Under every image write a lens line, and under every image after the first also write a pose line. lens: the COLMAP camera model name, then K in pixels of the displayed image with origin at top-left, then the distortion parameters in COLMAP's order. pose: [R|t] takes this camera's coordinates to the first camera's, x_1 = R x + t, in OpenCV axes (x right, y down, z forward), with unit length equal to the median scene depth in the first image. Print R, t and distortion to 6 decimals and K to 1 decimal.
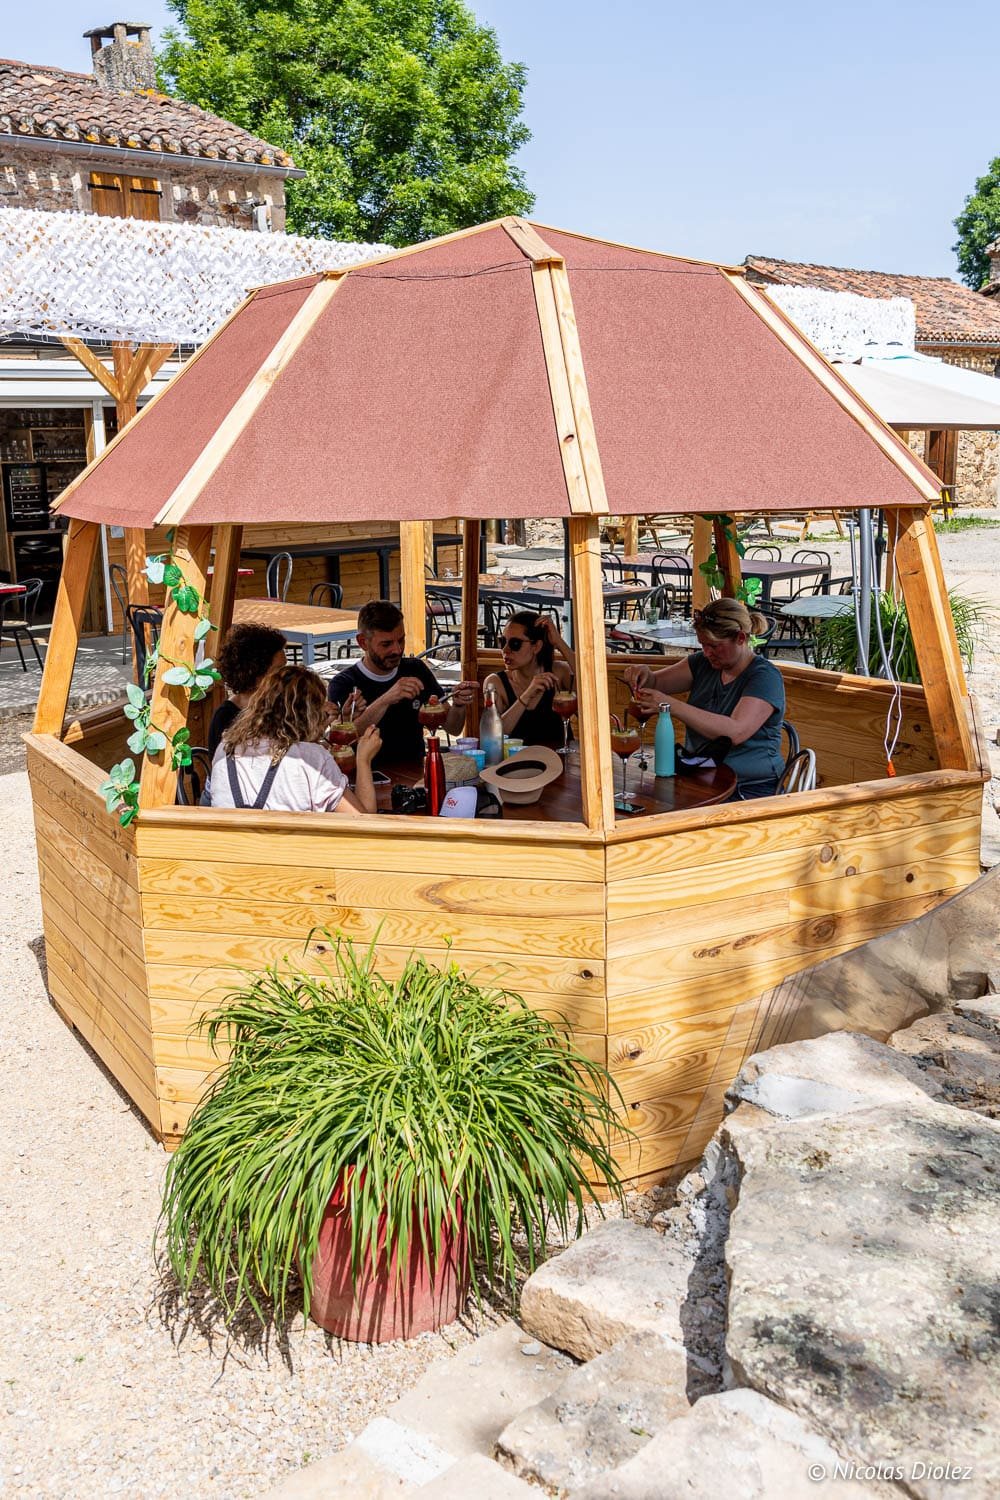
lens RADIAL K [[1328.1, 0, 500.0], [0, 1328.1, 750.0], [0, 0, 1]] dist [-0.004909, -0.000008]
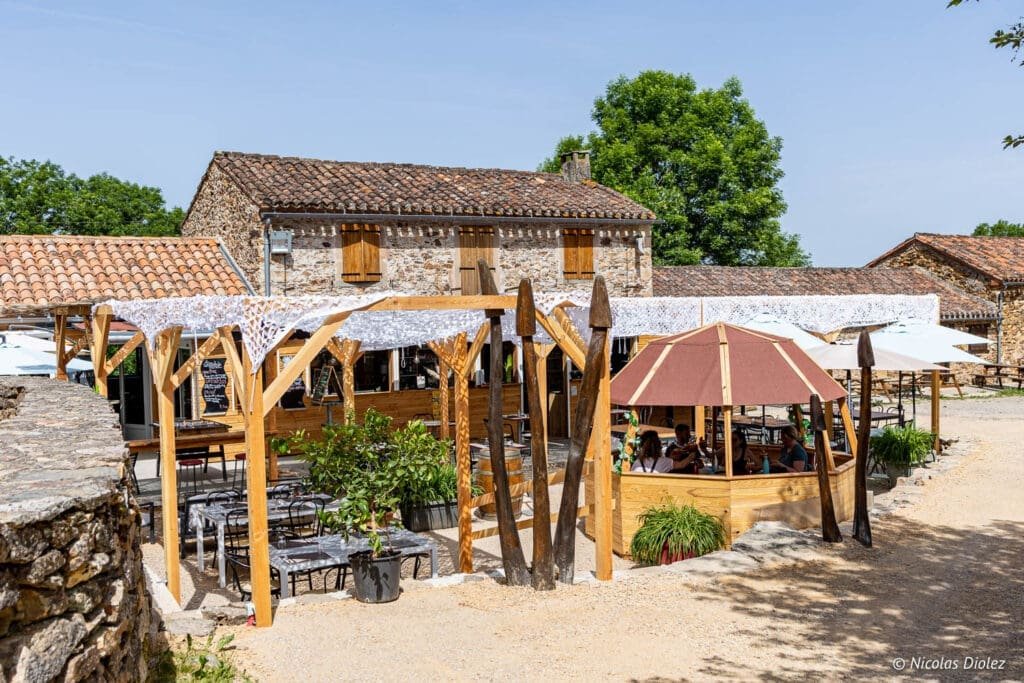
lens RADIAL K [[906.6, 0, 537.6], [0, 906.6, 341.7], [0, 0, 1]] dist [-0.004909, -0.000008]
pose [[0.963821, -0.000886, -0.266548, 0.050691], [-0.053664, 0.978874, -0.197299, 0.047085], [0.261092, 0.204465, 0.943411, -0.396340]]
